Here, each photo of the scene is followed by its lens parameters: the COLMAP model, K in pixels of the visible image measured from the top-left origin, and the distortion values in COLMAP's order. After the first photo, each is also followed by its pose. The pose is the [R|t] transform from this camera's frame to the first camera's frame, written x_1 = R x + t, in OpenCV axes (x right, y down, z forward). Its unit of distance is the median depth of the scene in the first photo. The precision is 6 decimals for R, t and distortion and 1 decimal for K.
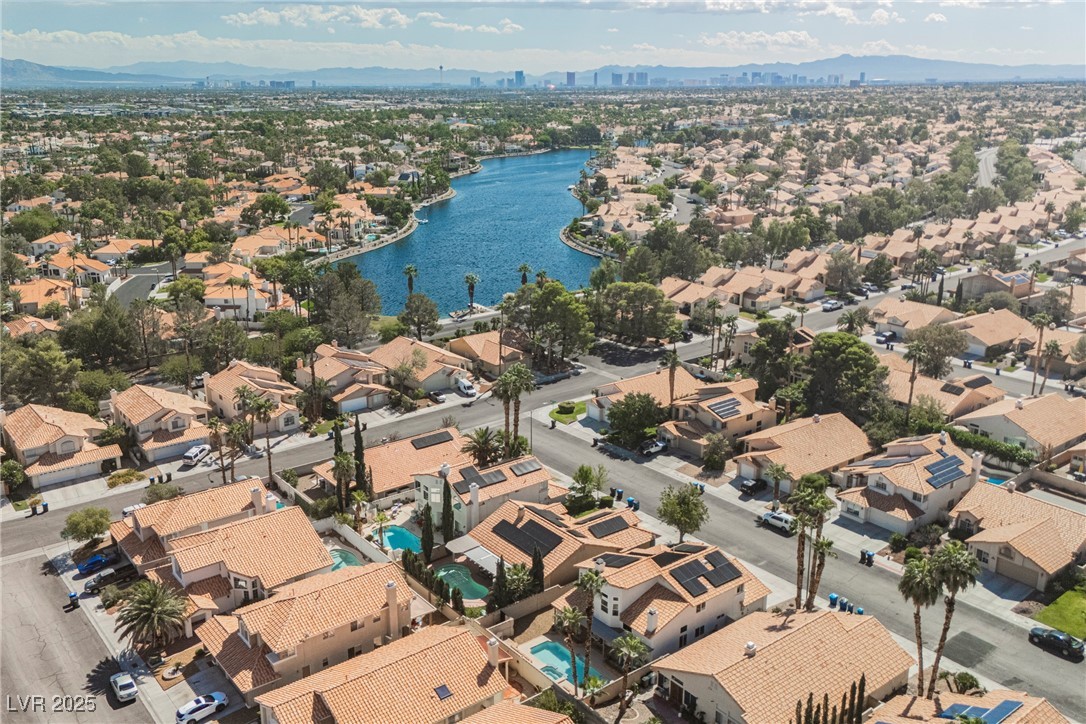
lens RADIAL K [[956.9, 0, 543.0], [0, 956.9, 362.0], [0, 0, 1]] dist [0.031715, 0.003214]
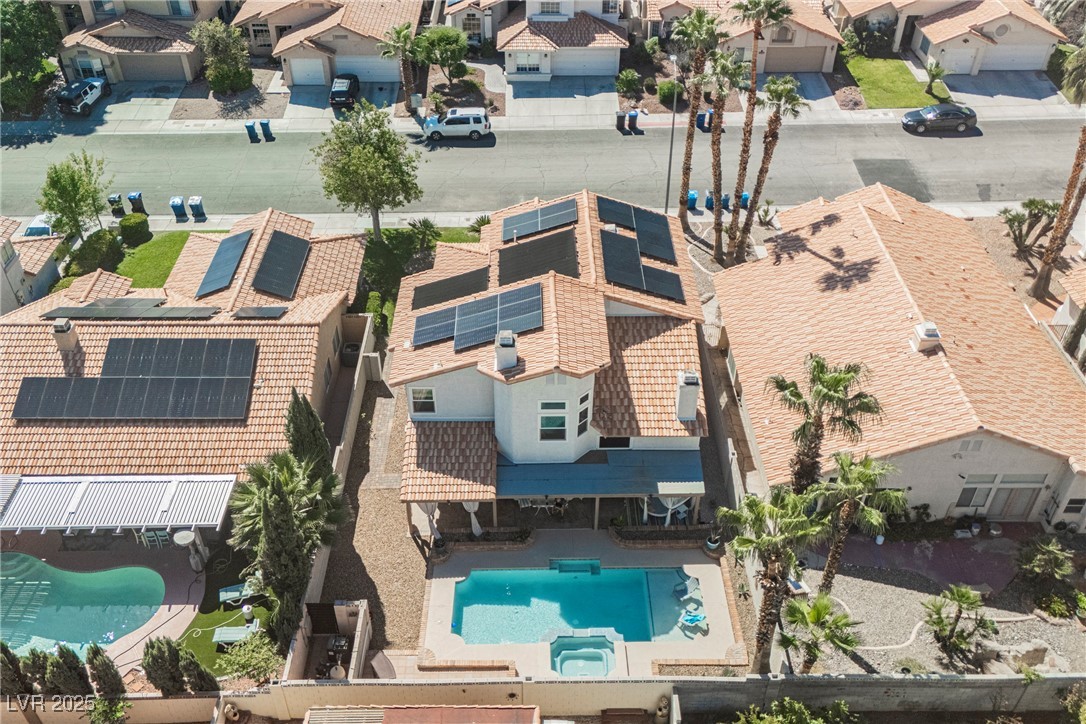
lens RADIAL K [[956.9, 0, 543.0], [0, 956.9, 362.0], [0, 0, 1]] dist [0.031715, 0.003214]
pose [[0.602541, -0.498267, 0.623438, -0.131170], [0.229871, 0.856411, 0.462298, 0.040089], [-0.764267, -0.135243, 0.630560, 0.601762]]
